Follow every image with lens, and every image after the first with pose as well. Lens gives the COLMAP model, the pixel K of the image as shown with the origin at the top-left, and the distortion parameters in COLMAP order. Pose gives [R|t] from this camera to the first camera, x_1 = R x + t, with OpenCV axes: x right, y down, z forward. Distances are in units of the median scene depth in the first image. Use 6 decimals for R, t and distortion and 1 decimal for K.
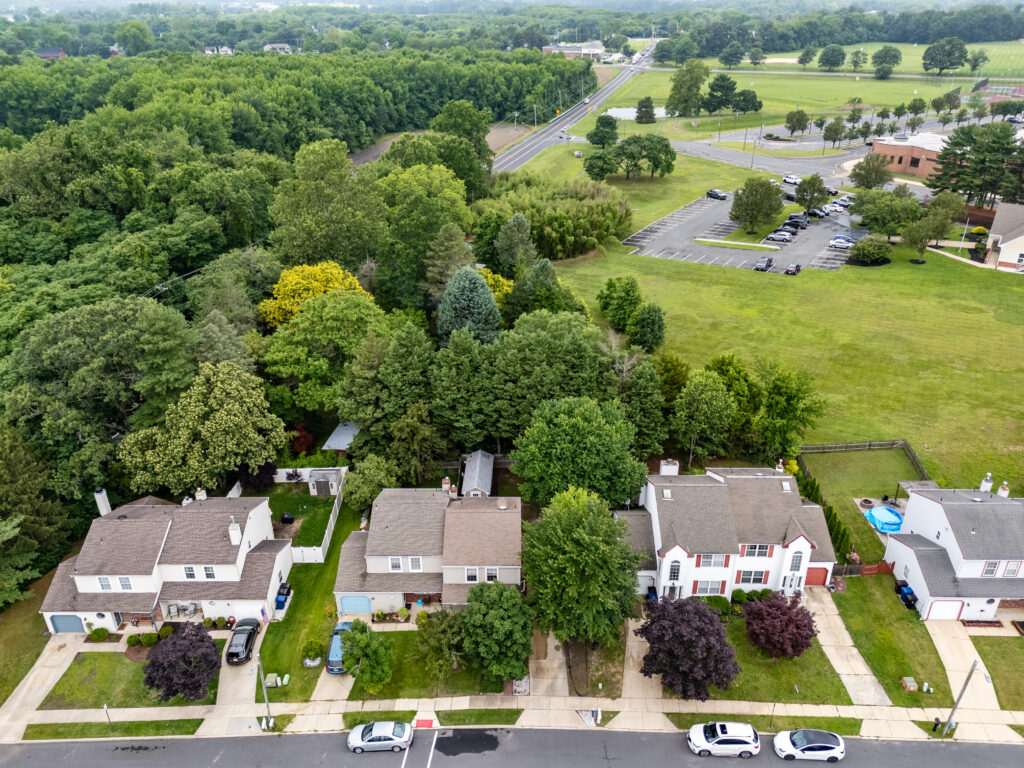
lens RADIAL K [[731.3, 0, 509.1], [0, 731.3, 383.2], [0, 0, 1]] dist [0.030410, -0.001955]
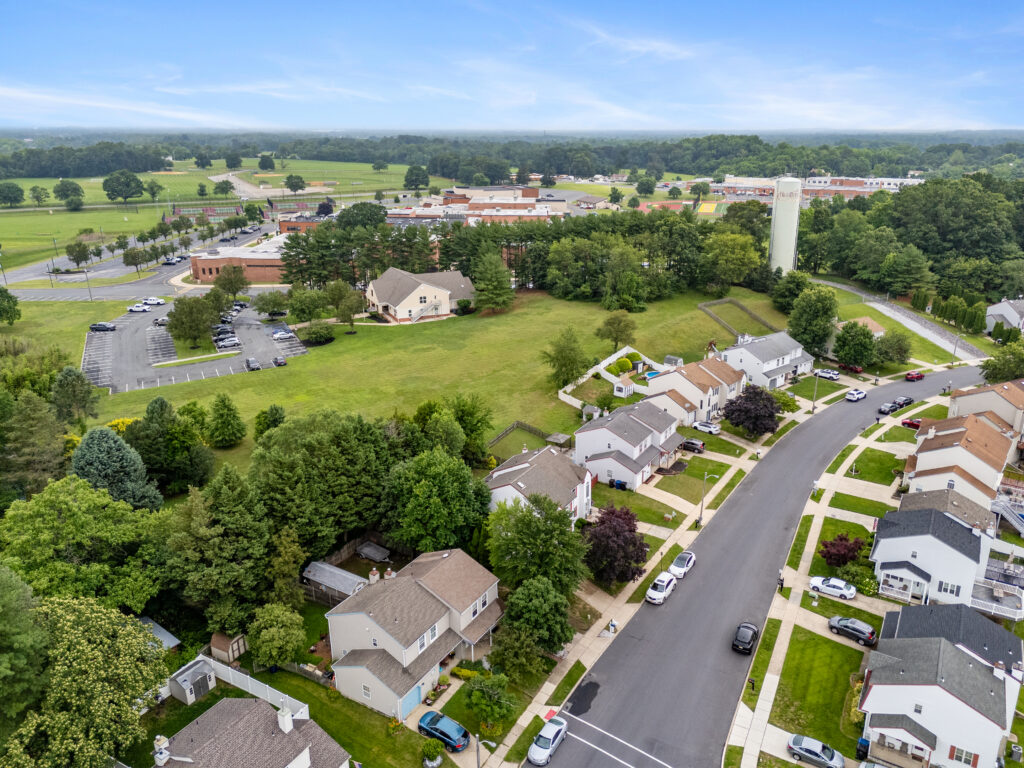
lens RADIAL K [[733.4, 0, 499.9], [0, 733.4, 360.0], [0, 0, 1]] dist [0.026438, -0.005416]
pose [[0.538936, -0.256728, 0.802271, -0.839677], [0.400296, 0.916065, 0.024238, -0.111735], [-0.741155, 0.308084, 0.596467, 0.142663]]
